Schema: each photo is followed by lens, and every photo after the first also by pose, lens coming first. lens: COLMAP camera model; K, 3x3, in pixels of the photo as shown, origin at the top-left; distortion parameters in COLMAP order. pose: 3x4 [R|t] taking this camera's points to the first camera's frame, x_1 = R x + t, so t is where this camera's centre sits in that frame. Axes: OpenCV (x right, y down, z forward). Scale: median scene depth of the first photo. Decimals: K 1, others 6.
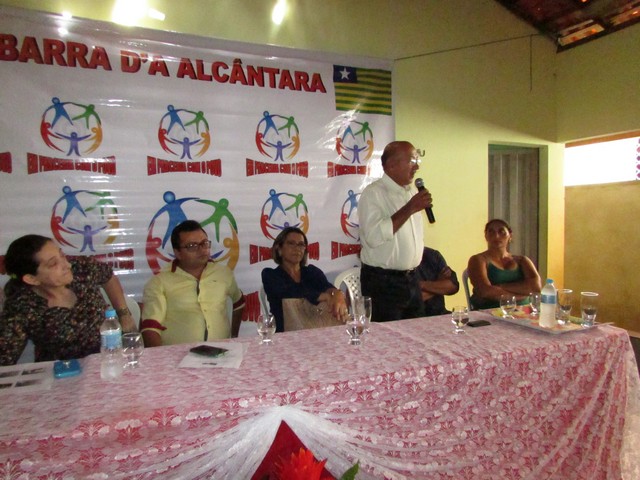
lens RADIAL K [[451.8, 0, 319.8], [0, 451.8, 235.2], [0, 0, 1]] dist [-0.027599, 0.001572]
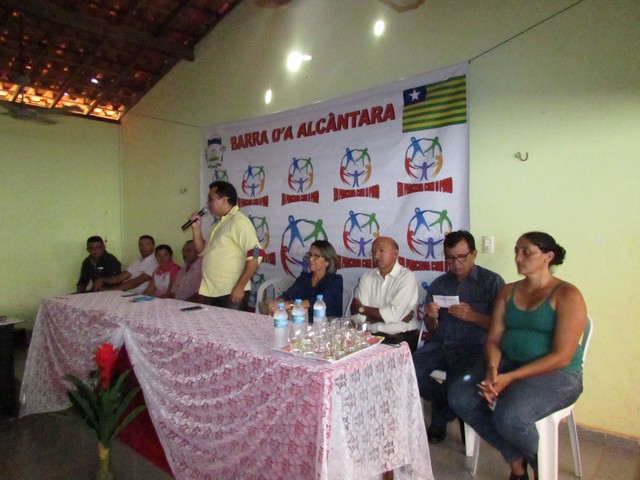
lens RADIAL K [[451.8, 0, 326.8], [0, 451.8, 236.7], [0, 0, 1]] dist [-0.027599, 0.001572]
pose [[0.443411, 0.020825, -0.896077, 0.974244], [-0.036471, 0.999321, 0.005177, -0.035186], [0.895576, 0.030385, 0.443869, 0.402081]]
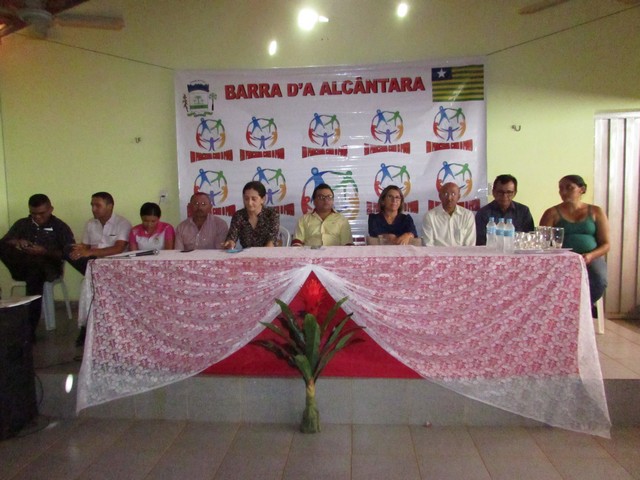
lens RADIAL K [[451.8, 0, 325.4], [0, 451.8, 235.2], [0, 0, 1]] dist [-0.027599, 0.001572]
pose [[0.876310, 0.028389, -0.480910, 0.440922], [-0.007240, 0.998925, 0.045776, 0.064316], [0.481692, -0.036632, 0.875574, -0.370693]]
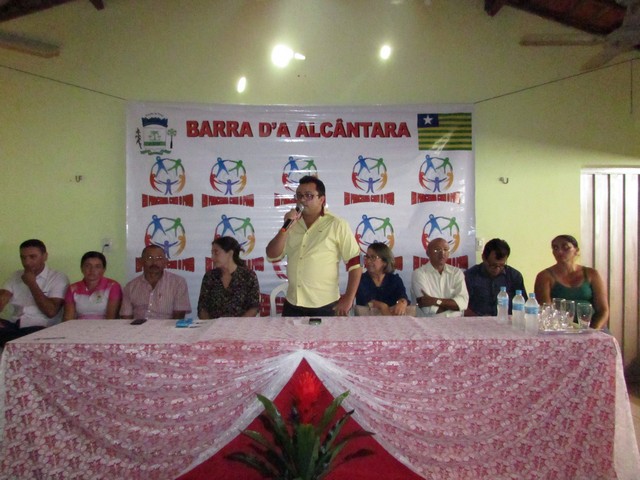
lens RADIAL K [[453.9, 0, 323.9], [0, 453.9, 233.7], [0, 0, 1]] dist [-0.036473, 0.013197]
pose [[0.928549, 0.010879, -0.371051, 0.275306], [-0.023828, 0.999256, -0.030331, -0.004384], [0.370445, 0.037005, 0.928117, -0.261184]]
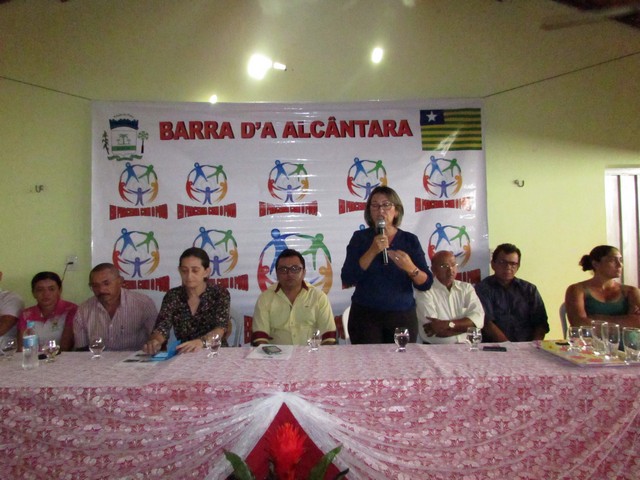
lens RADIAL K [[453.9, 0, 323.1], [0, 453.9, 238.9], [0, 0, 1]] dist [-0.036473, 0.013197]
pose [[0.925811, -0.011128, -0.377823, 0.241382], [-0.008608, 0.998687, -0.050507, -0.006109], [0.377889, 0.050013, 0.924499, -0.105156]]
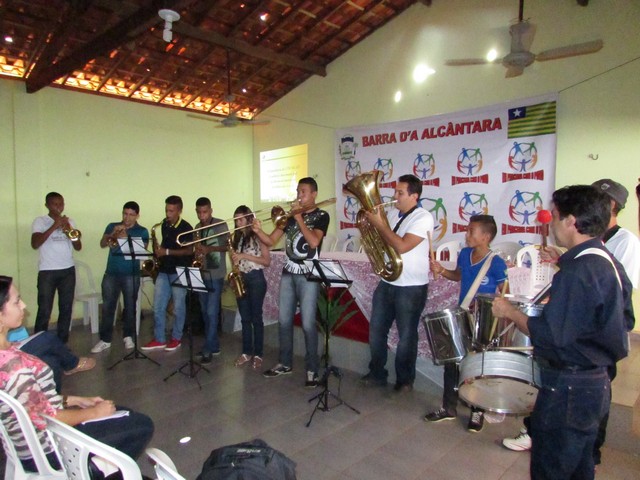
lens RADIAL K [[453.9, 0, 326.5], [0, 453.9, 236.2], [0, 0, 1]] dist [-0.036473, 0.013197]
pose [[0.391252, 0.060784, -0.918274, 1.318474], [-0.040737, 0.997982, 0.048703, 0.006135], [0.919382, 0.018352, 0.392938, -0.186055]]
